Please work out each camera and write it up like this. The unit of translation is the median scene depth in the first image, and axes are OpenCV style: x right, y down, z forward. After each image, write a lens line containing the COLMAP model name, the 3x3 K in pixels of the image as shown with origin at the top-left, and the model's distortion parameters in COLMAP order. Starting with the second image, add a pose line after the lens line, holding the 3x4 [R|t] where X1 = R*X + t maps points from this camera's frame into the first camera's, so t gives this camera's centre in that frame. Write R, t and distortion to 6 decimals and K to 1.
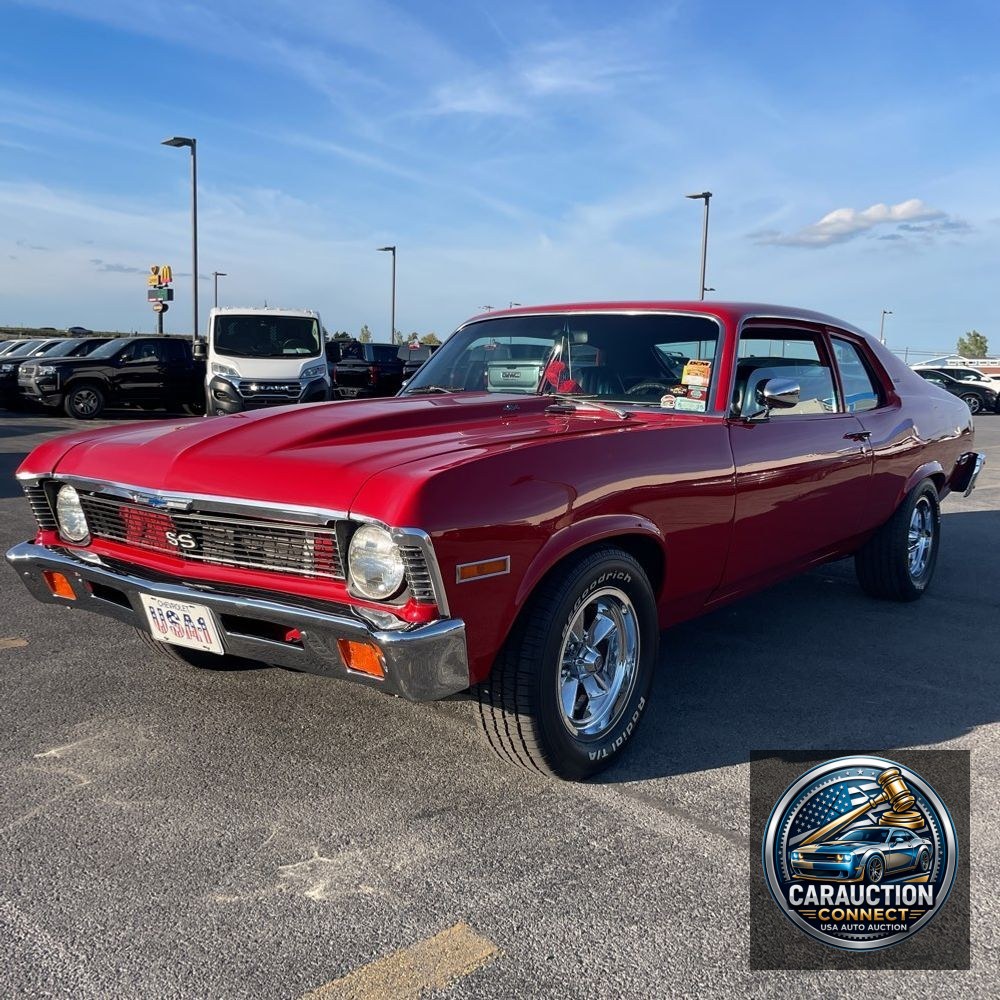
lens RADIAL K [[1019.9, 0, 526.6], [0, 1019.9, 505.1], [0, 0, 1]] dist [0.030199, 0.000000]
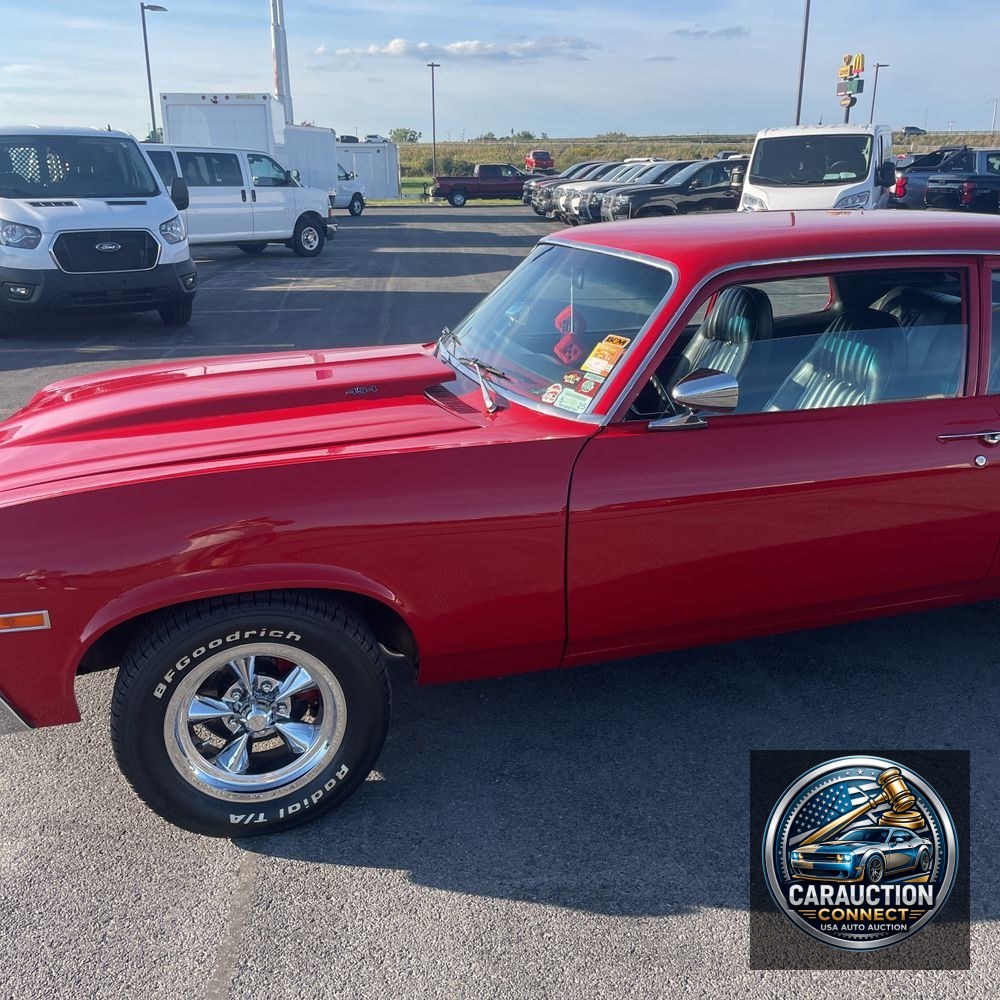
lens RADIAL K [[1019.9, 0, 495.9], [0, 1019.9, 506.4], [0, 0, 1]] dist [0.030199, 0.000000]
pose [[0.784394, 0.162354, -0.598637, 0.122085], [-0.046733, 0.977861, 0.203968, -0.036457], [0.618499, -0.132015, 0.774616, 0.077343]]
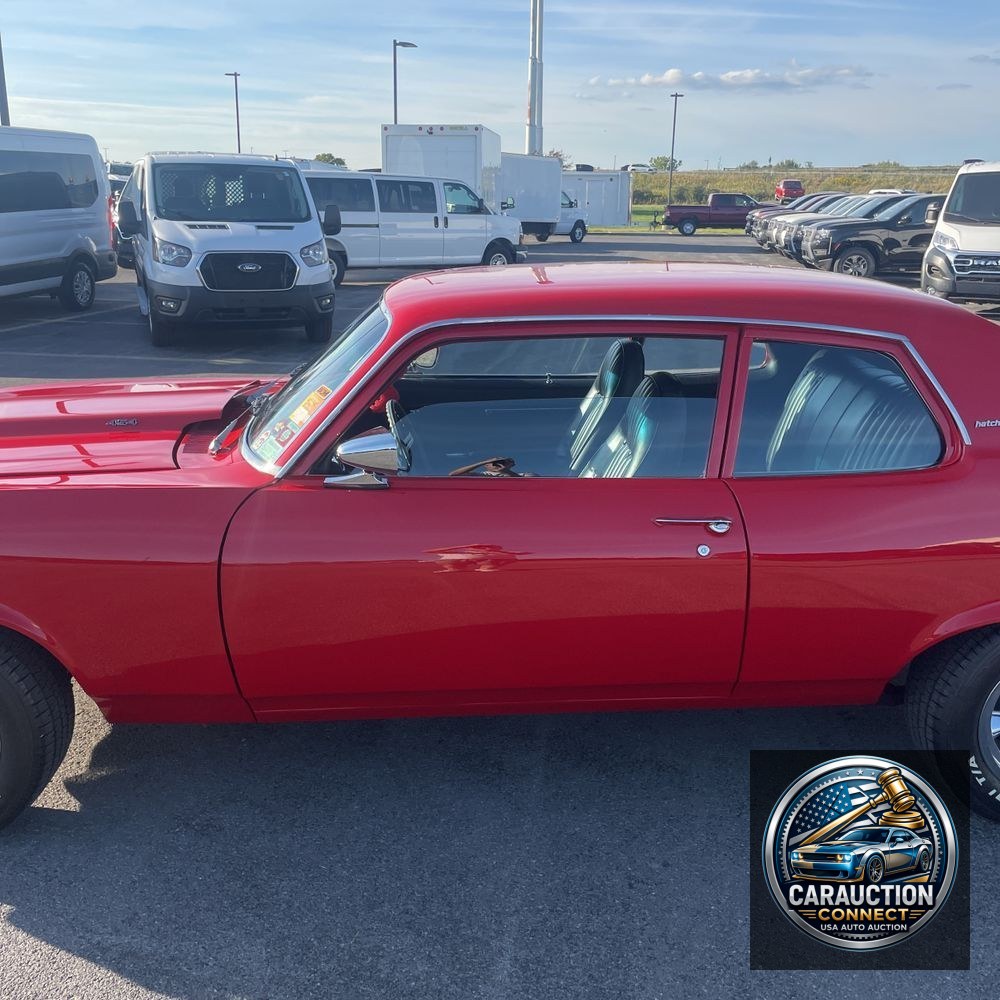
lens RADIAL K [[1019.9, 0, 516.2], [0, 1019.9, 490.7], [0, 0, 1]] dist [0.030199, 0.000000]
pose [[0.621823, 0.197821, -0.757761, 0.175808], [-0.089513, 0.979184, 0.182171, -0.046287], [0.778025, -0.045449, 0.626587, 0.140396]]
